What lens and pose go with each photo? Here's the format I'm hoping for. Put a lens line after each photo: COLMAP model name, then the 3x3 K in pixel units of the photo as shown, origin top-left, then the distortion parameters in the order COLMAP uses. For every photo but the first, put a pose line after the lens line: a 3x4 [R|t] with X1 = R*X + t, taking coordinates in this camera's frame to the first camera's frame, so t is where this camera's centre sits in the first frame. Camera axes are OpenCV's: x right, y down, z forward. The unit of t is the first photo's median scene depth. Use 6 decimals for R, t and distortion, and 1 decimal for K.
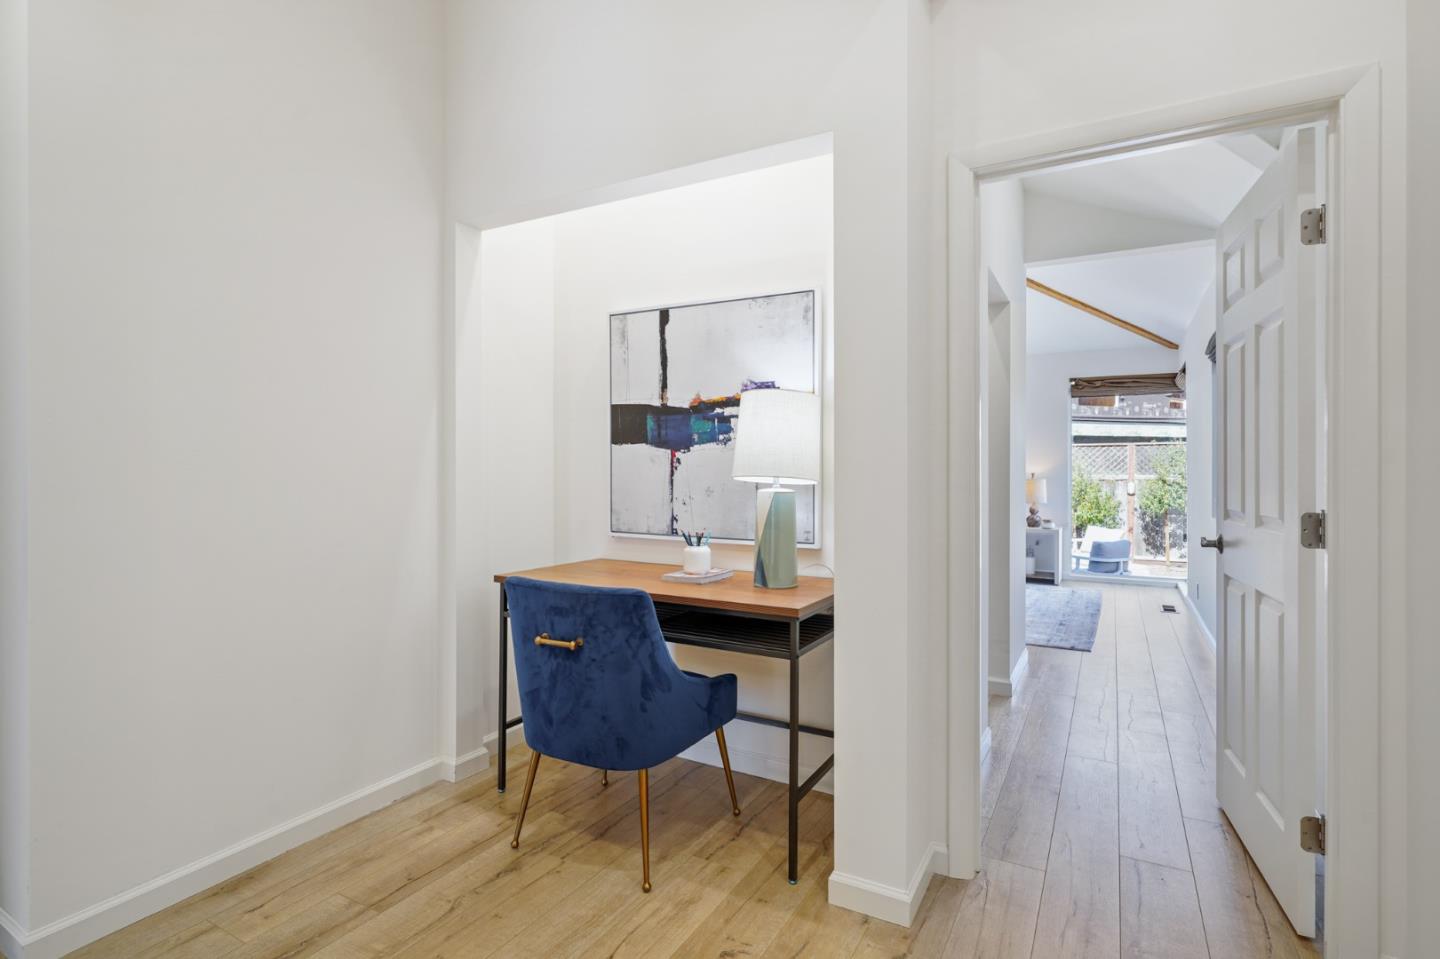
lens RADIAL K [[705.4, 0, 721.6], [0, 705.4, 474.6], [0, 0, 1]] dist [0.000256, 0.000262]
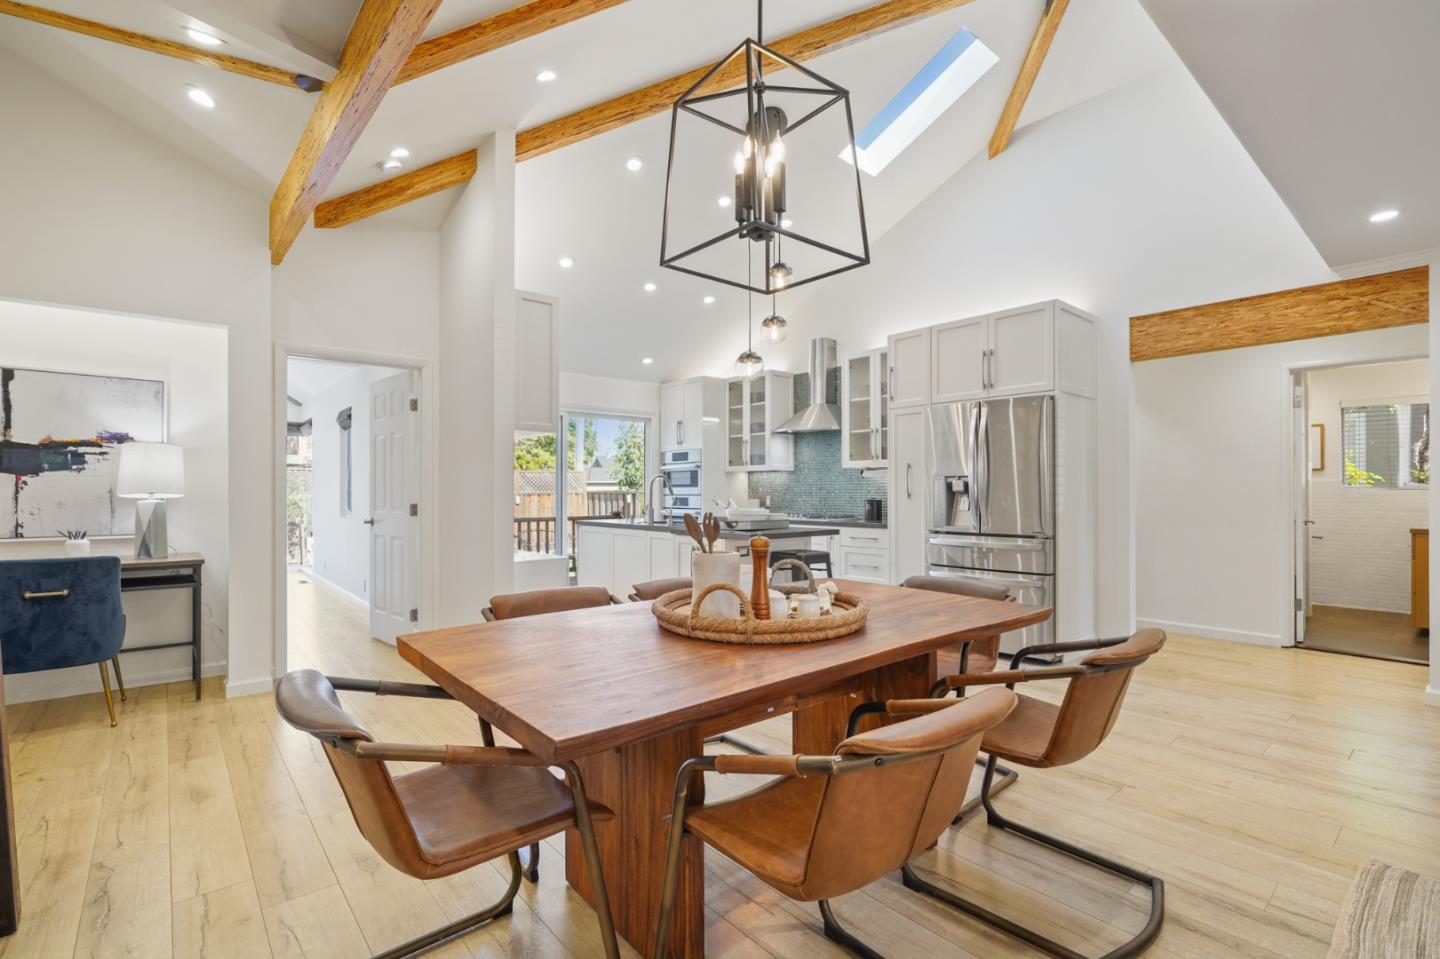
lens RADIAL K [[661.7, 0, 720.0], [0, 661.7, 479.5], [0, 0, 1]] dist [-0.005645, 0.000717]
pose [[0.356978, 0.013552, 0.934015, -0.797787], [0.008191, 0.999811, -0.017637, 0.007644], [-0.934077, 0.013946, 0.356799, -0.730818]]
